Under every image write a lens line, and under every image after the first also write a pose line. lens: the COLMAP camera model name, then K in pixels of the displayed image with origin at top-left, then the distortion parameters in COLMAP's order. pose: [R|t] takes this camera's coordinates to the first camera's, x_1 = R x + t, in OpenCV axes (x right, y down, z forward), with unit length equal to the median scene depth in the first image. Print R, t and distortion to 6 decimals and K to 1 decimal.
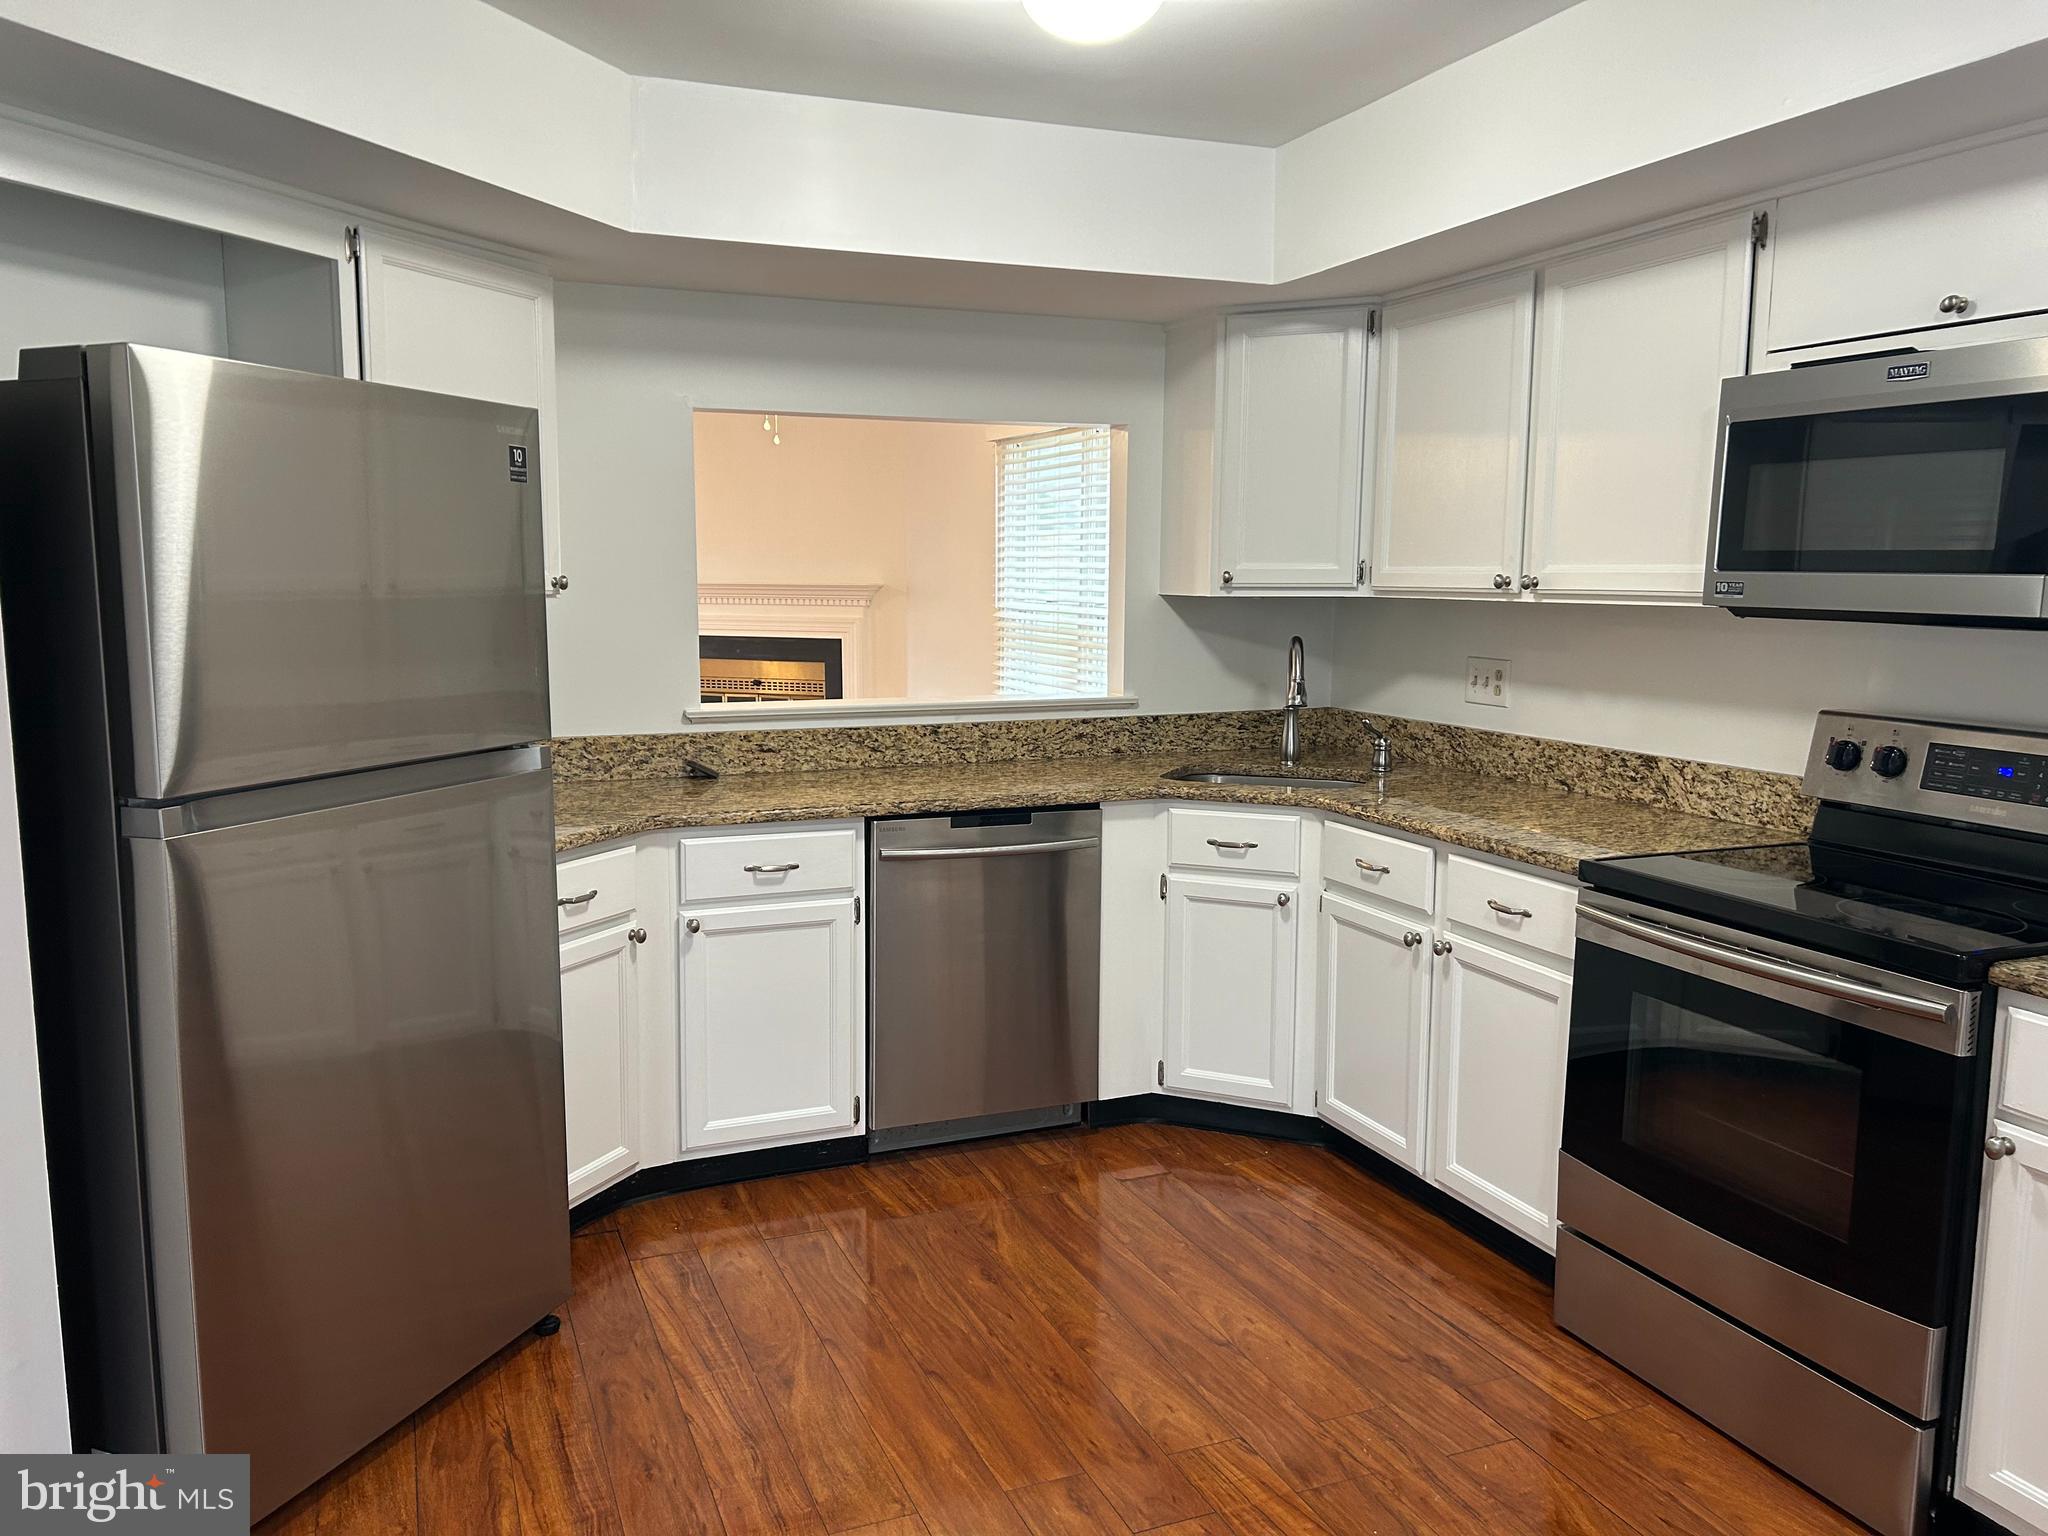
lens RADIAL K [[1533.8, 0, 1018.4], [0, 1533.8, 785.5], [0, 0, 1]] dist [0.067248, -0.076687]
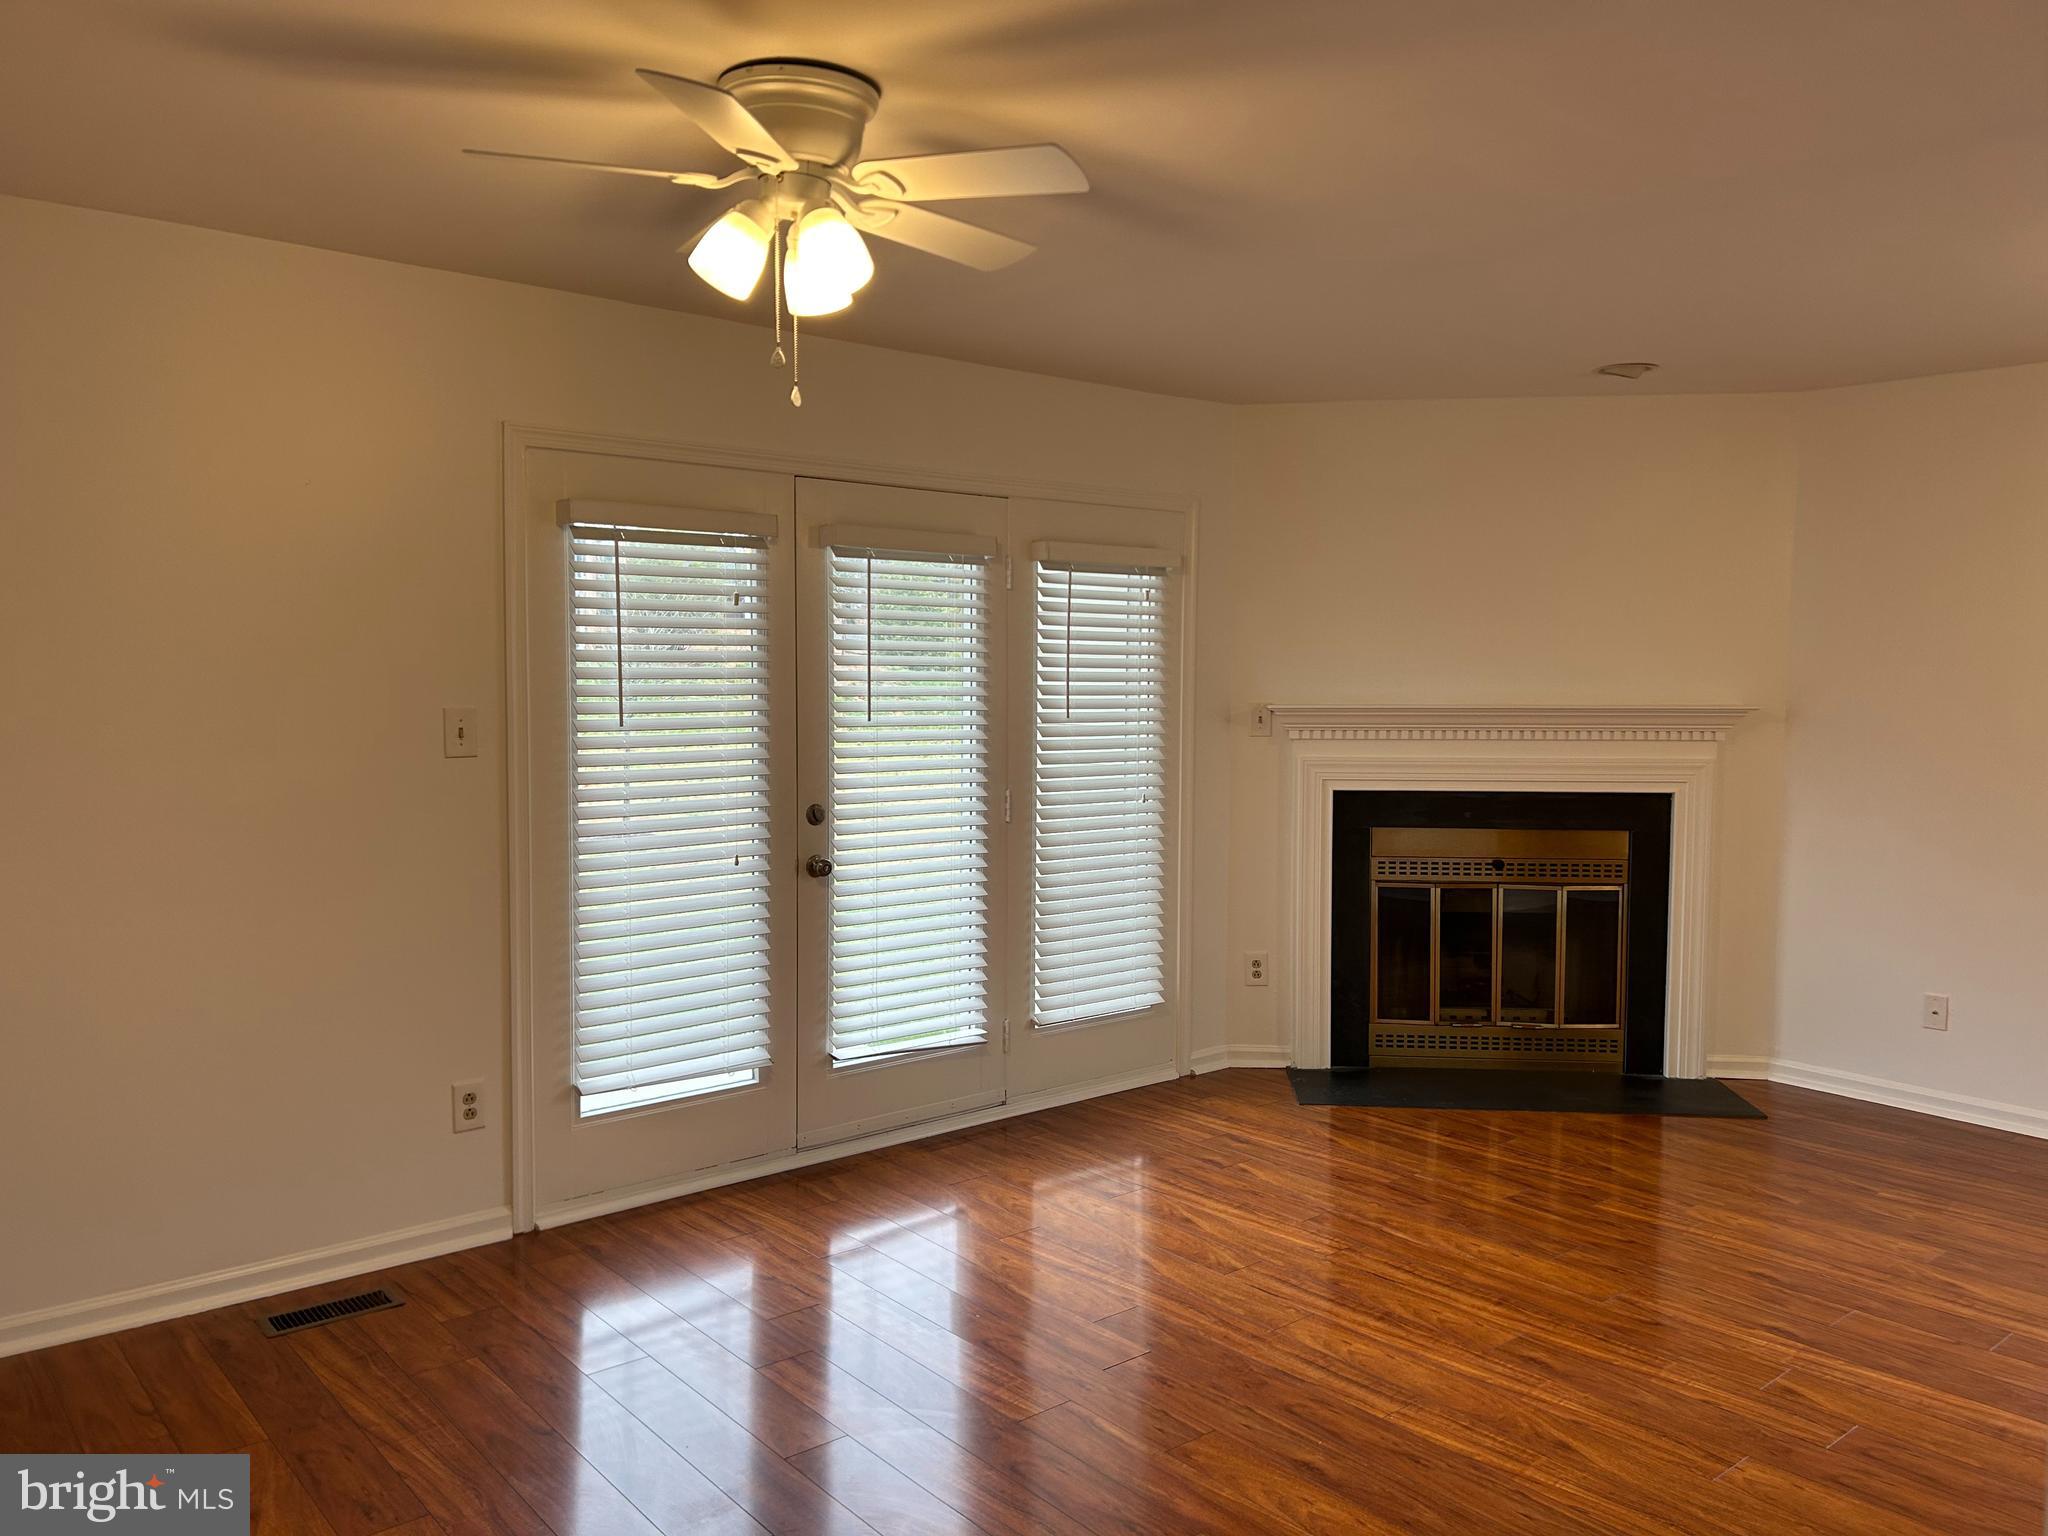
lens RADIAL K [[1533.8, 0, 1054.2], [0, 1533.8, 756.4], [0, 0, 1]] dist [0.067248, -0.076687]
pose [[0.948174, -0.016391, 0.317328, -1.258641], [0.041684, 0.996454, -0.073083, -0.169485], [-0.315005, 0.082523, 0.945496, 1.086389]]
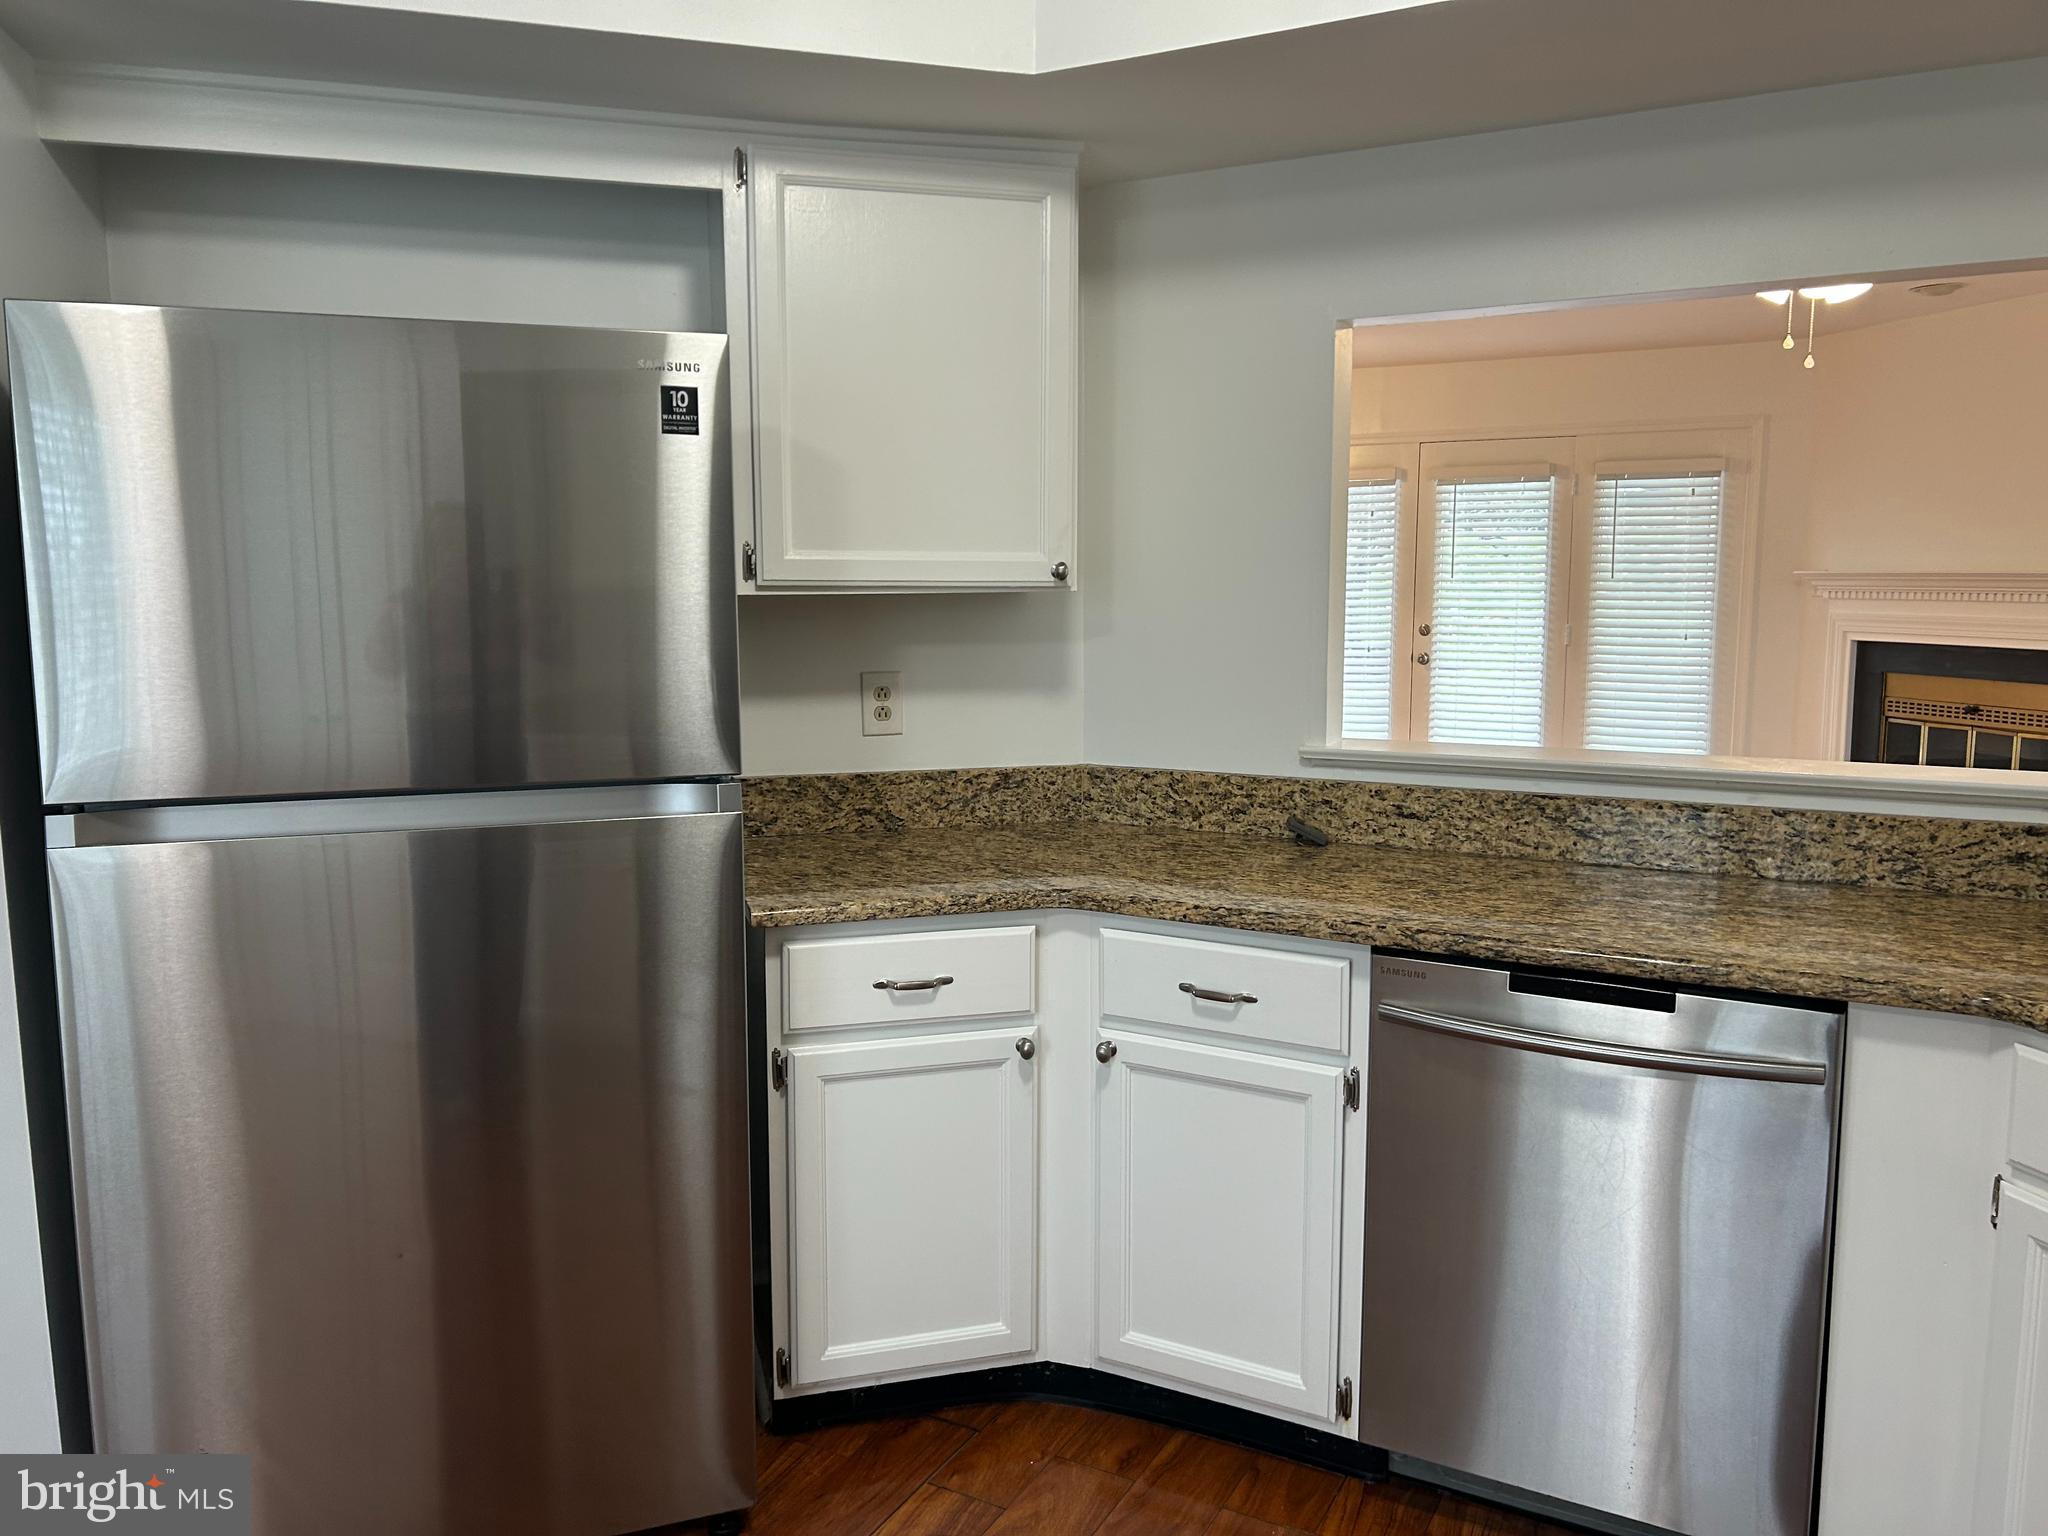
lens RADIAL K [[1533.8, 0, 1019.8], [0, 1533.8, 772.8], [0, 0, 1]] dist [0.067248, -0.076687]
pose [[0.628043, 0.098064, -0.771975, 0.265648], [-0.101719, 0.993862, 0.043496, -0.056559], [0.771502, 0.051207, 0.634163, 0.458891]]
